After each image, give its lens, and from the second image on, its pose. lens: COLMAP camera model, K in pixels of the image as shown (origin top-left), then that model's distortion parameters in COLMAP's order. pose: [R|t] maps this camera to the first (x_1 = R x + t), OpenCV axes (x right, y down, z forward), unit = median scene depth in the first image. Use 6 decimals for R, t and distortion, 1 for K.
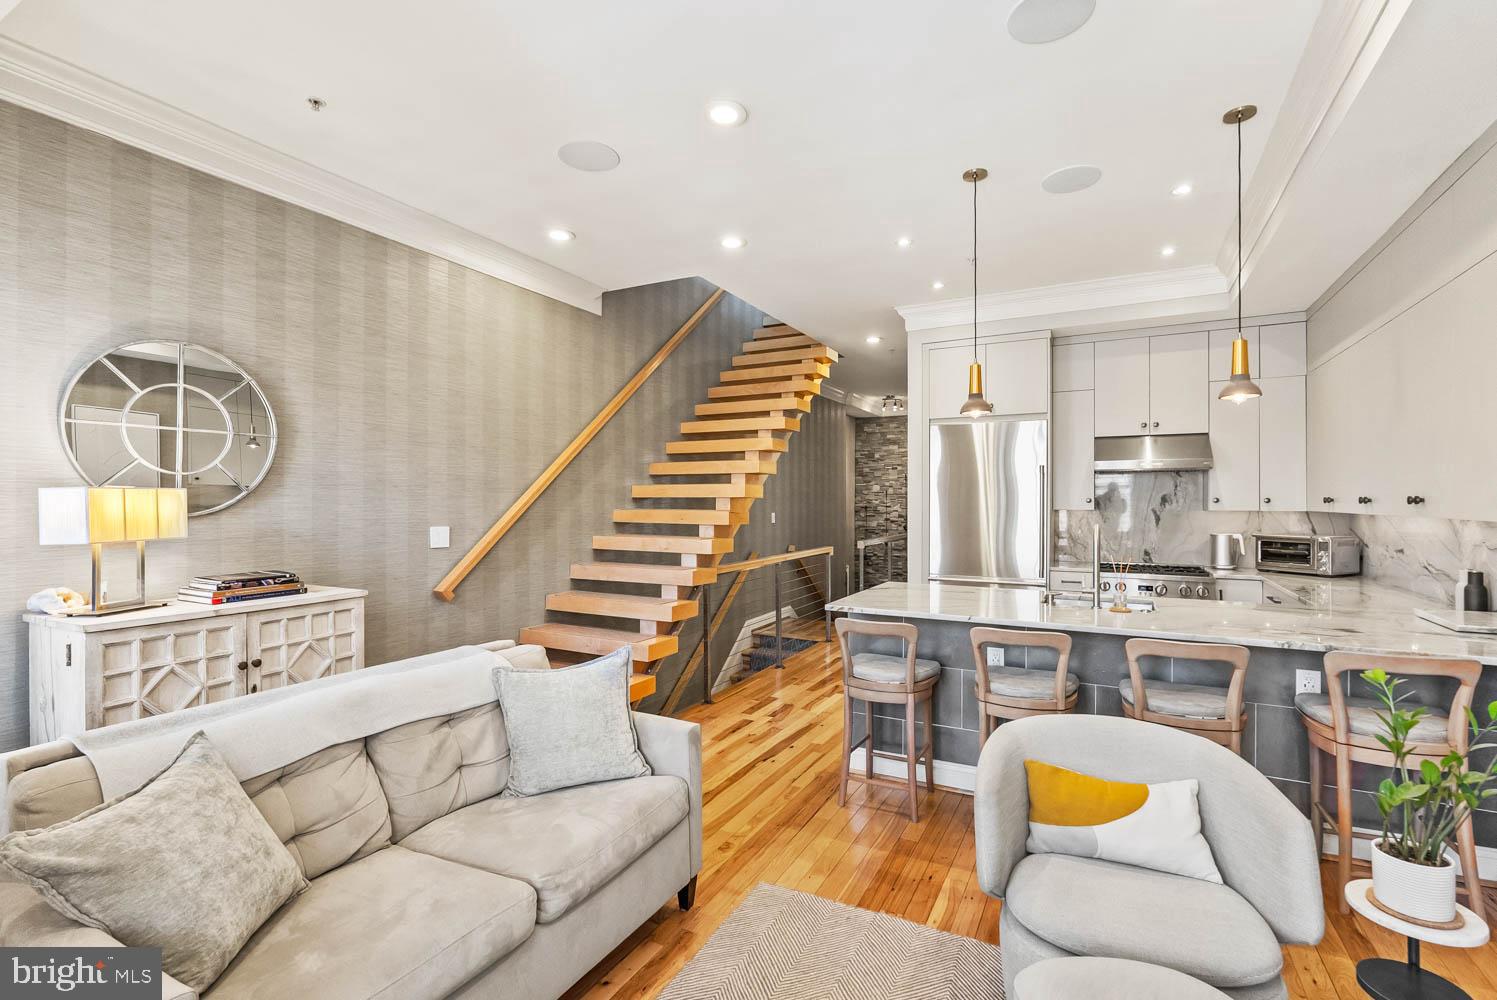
lens RADIAL K [[678.2, 0, 748.2], [0, 678.2, 495.0], [0, 0, 1]] dist [-0.001198, -0.000312]
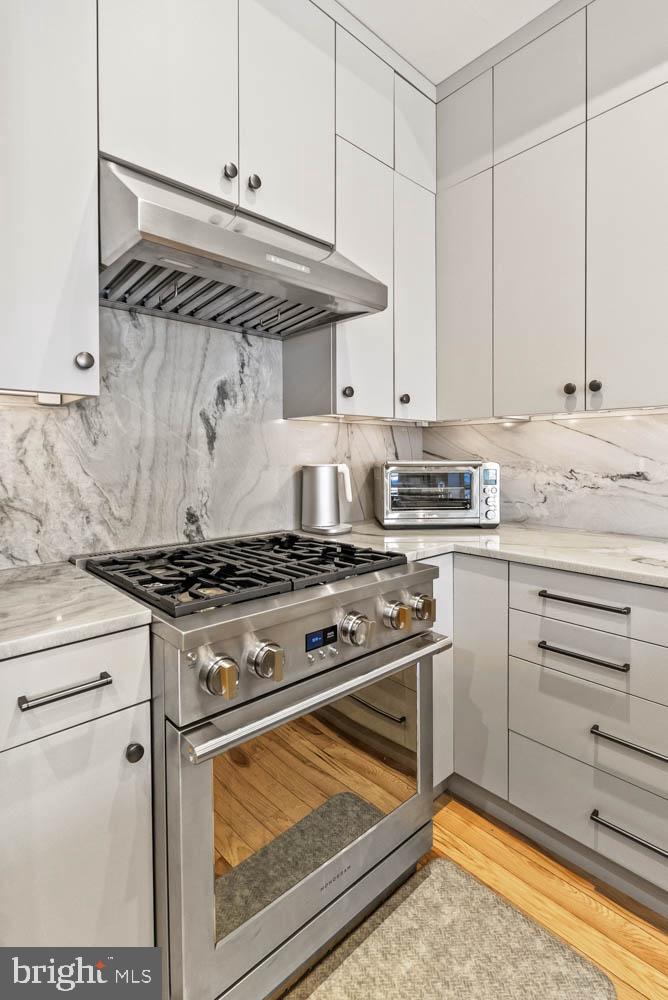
lens RADIAL K [[478.2, 0, 334.4], [0, 478.2, 467.3], [0, 0, 1]] dist [-0.010360, -0.000694]
pose [[0.331394, -0.022382, 0.943227, 0.396930], [-0.001207, 0.999708, 0.024146, 0.055730], [-0.943492, -0.009141, 0.331270, 0.957882]]
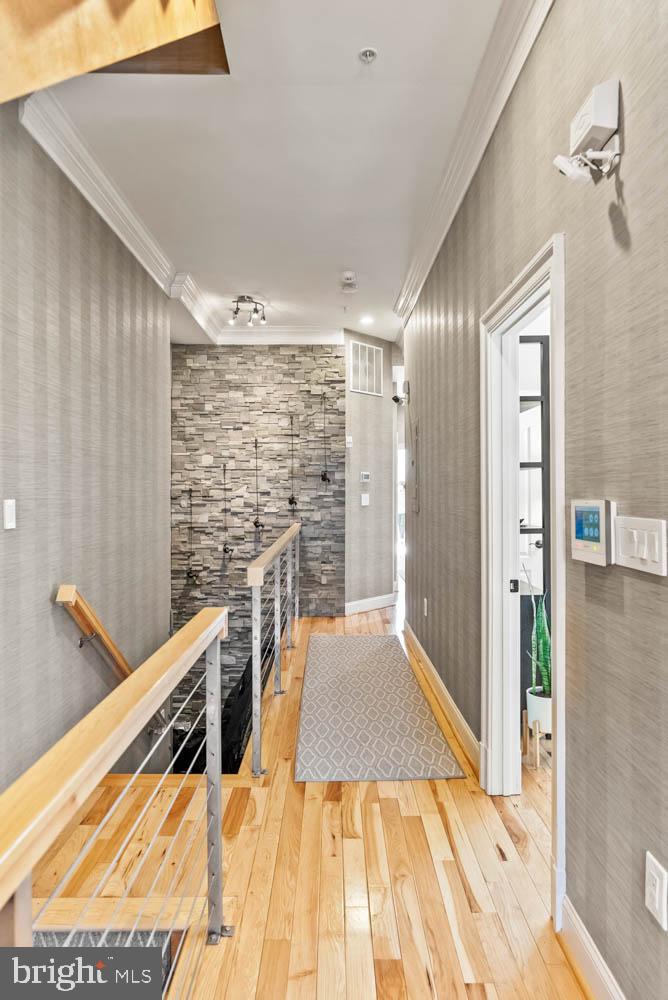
lens RADIAL K [[608.3, 0, 334.0], [0, 608.3, 500.0], [0, 0, 1]] dist [-0.000188, 0.000046]
pose [[0.876700, -0.009262, 0.480949, 0.056203], [-0.001713, 0.999748, 0.022376, 0.033675], [-0.481035, -0.020441, 0.876463, 1.121237]]
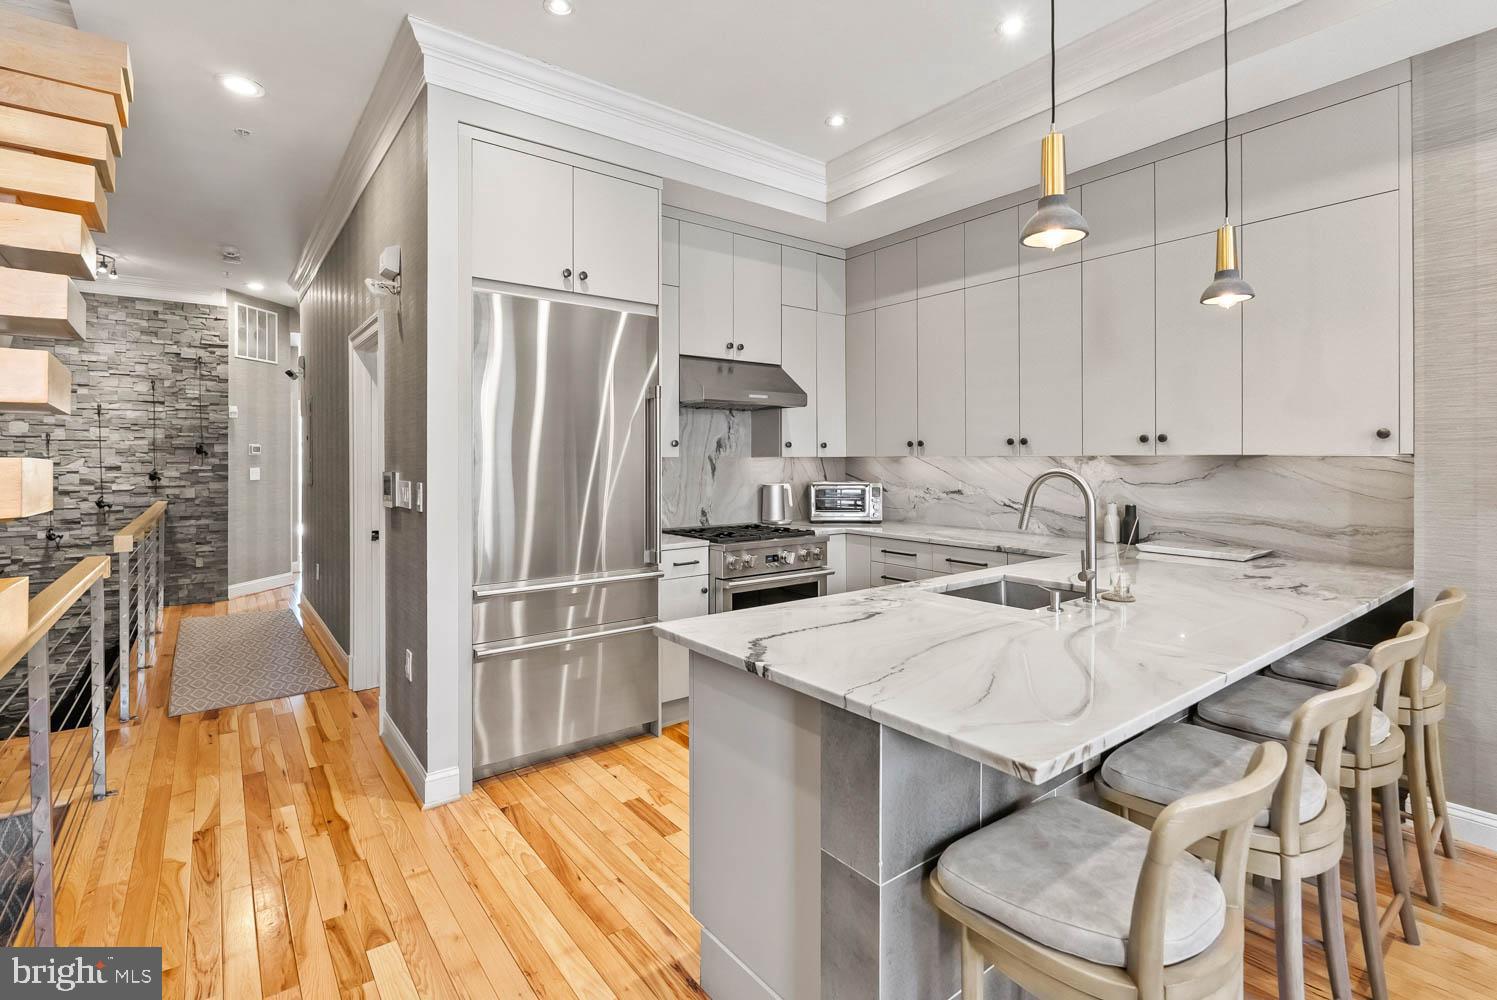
lens RADIAL K [[699.7, 0, 741.2], [0, 699.7, 458.2], [0, 0, 1]] dist [-0.005131, 0.000405]
pose [[0.411433, -0.000942, 0.911439, -0.148624], [-0.002471, 0.999995, 0.002150, 0.024535], [-0.911437, -0.003137, 0.411429, 0.736550]]
